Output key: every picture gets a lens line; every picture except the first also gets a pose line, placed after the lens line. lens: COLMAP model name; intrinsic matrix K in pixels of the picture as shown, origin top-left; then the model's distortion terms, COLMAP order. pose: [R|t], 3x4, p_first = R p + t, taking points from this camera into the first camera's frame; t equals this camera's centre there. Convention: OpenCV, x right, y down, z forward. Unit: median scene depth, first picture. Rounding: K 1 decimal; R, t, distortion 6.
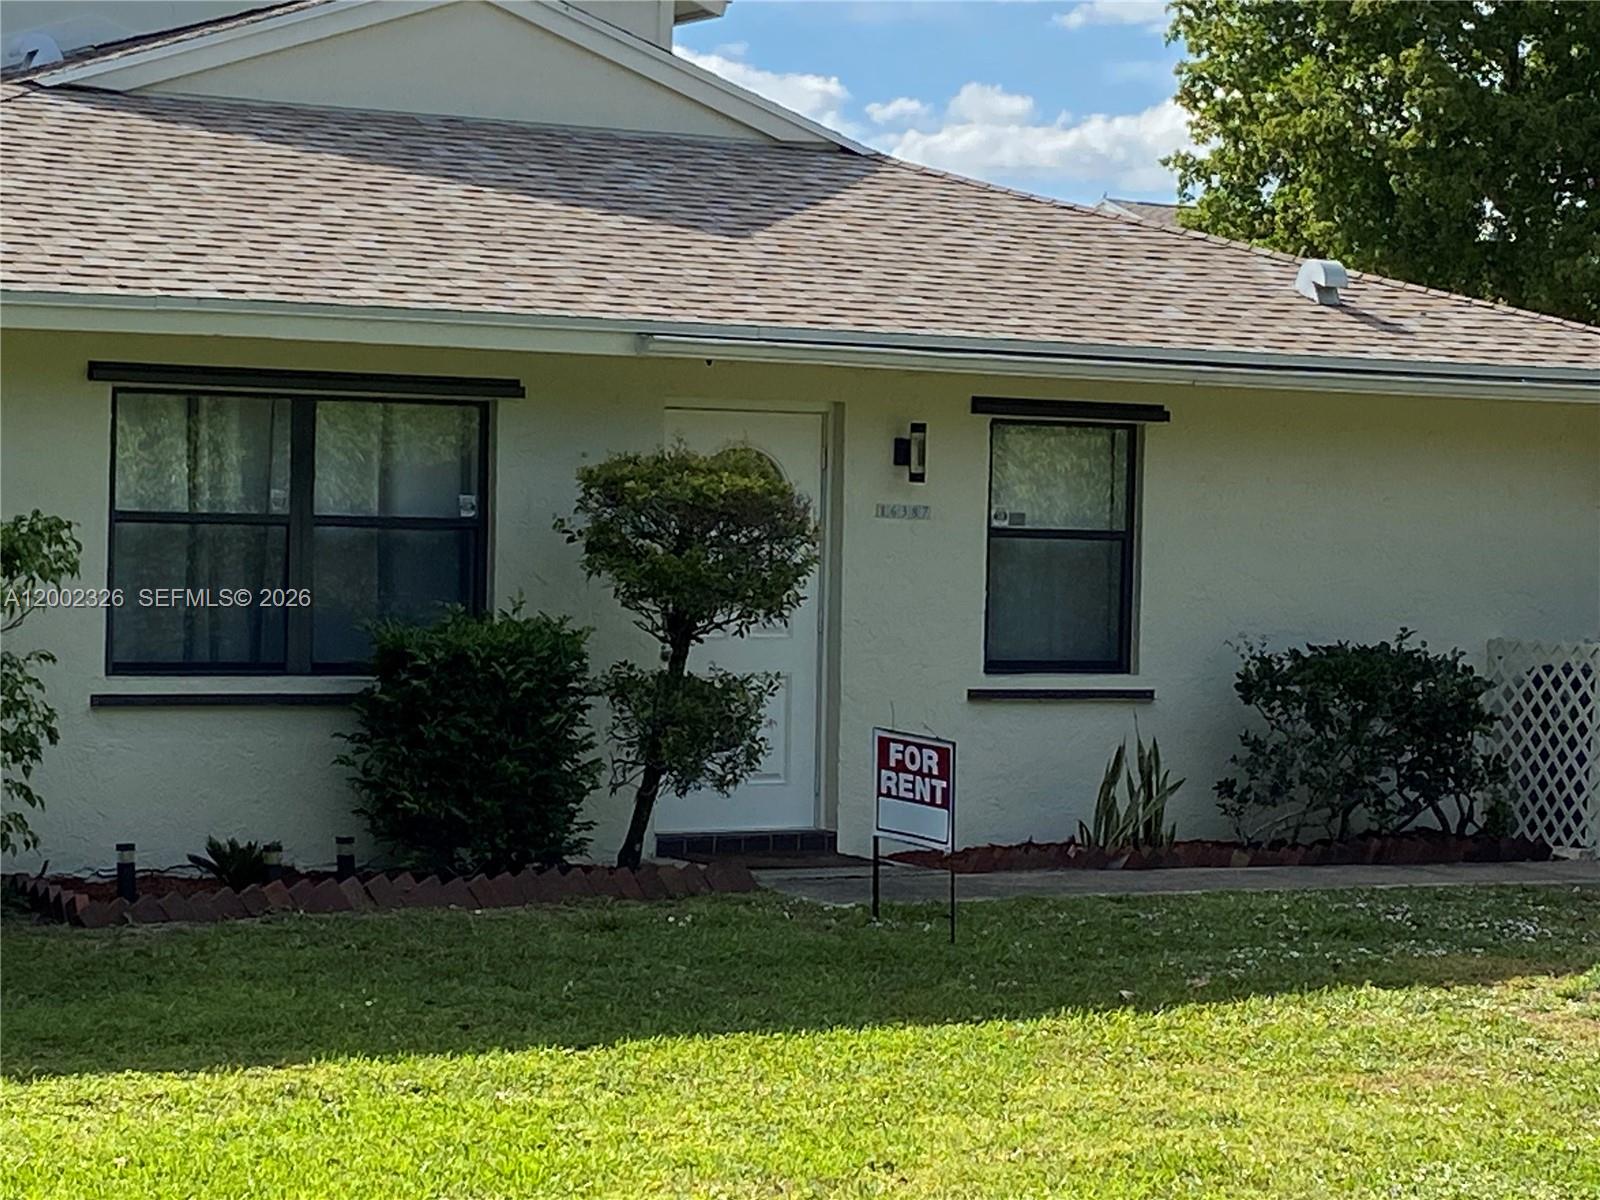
lens RADIAL K [[4282.5, 0, 800.0], [0, 4282.5, 600.0], [0, 0, 1]] dist [0.090191, 0.387614]
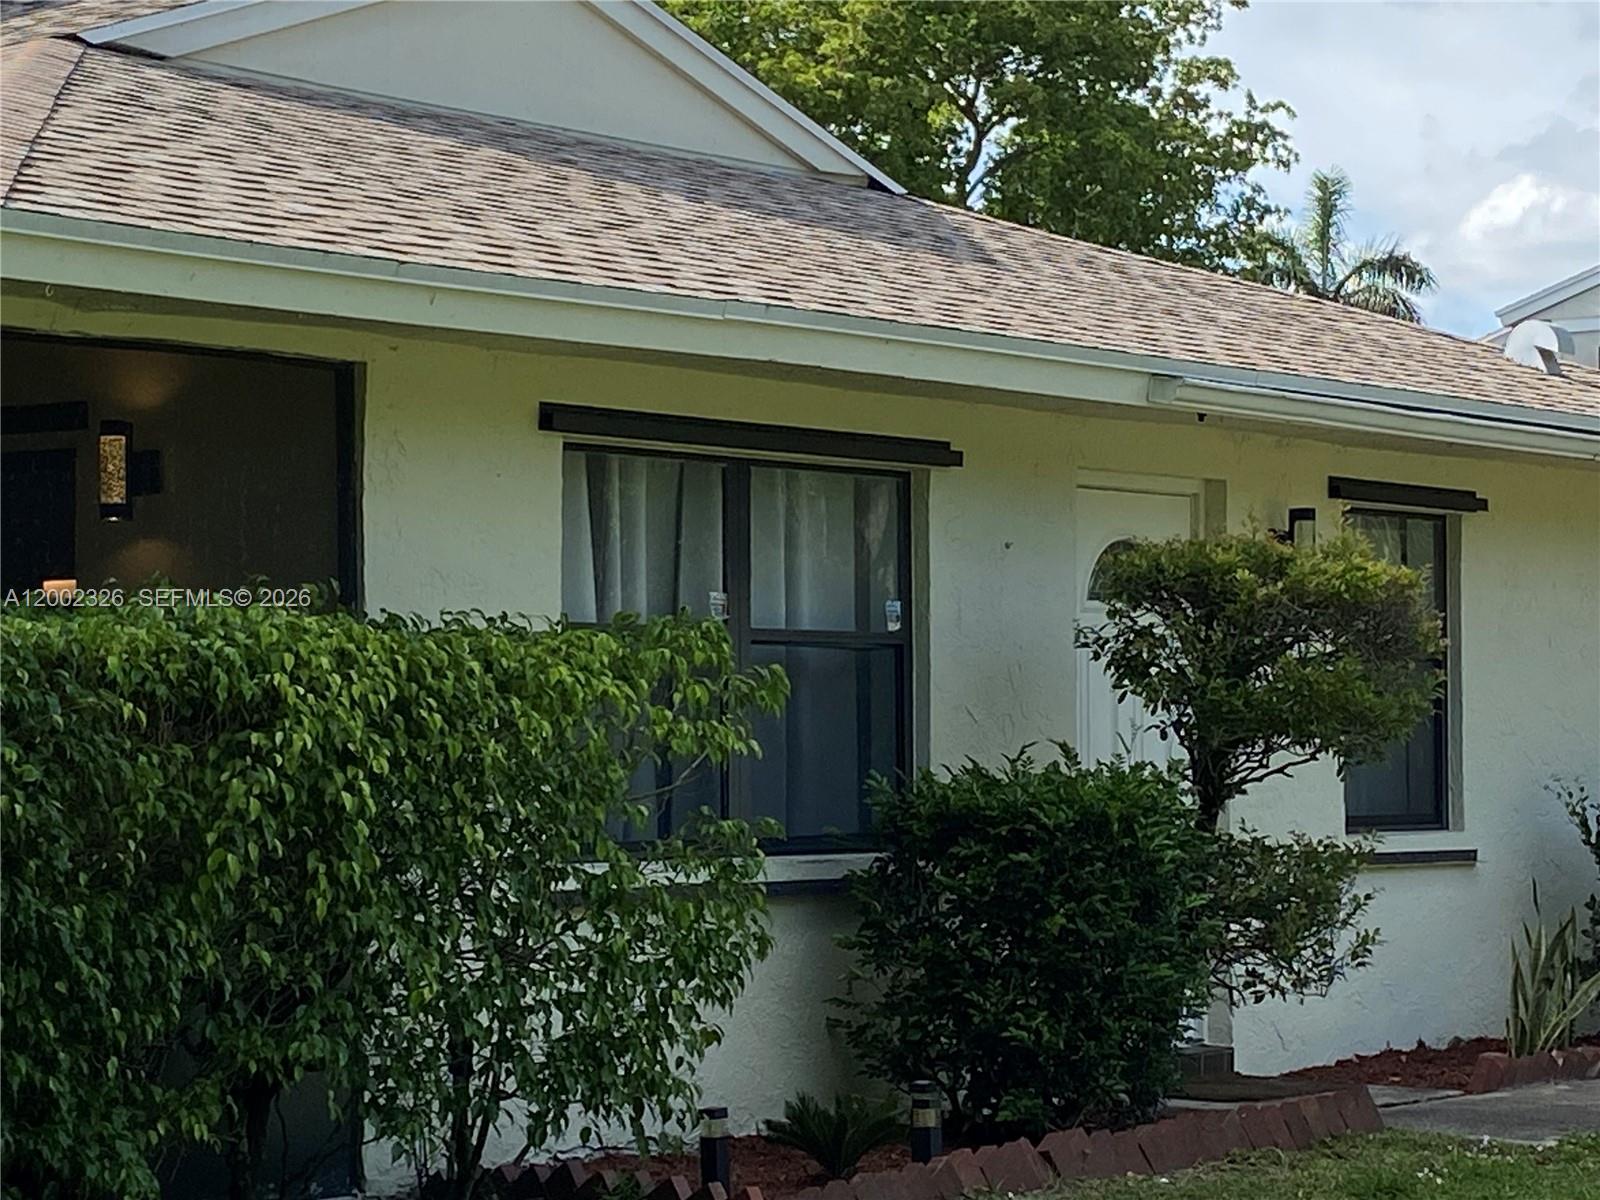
lens RADIAL K [[4282.5, 0, 800.0], [0, 4282.5, 600.0], [0, 0, 1]] dist [0.090191, 0.387614]
pose [[0.933684, -0.013012, 0.357862, -0.349522], [0.030770, 0.998559, -0.043974, 0.006596], [-0.356774, 0.052069, 0.932739, 0.330982]]
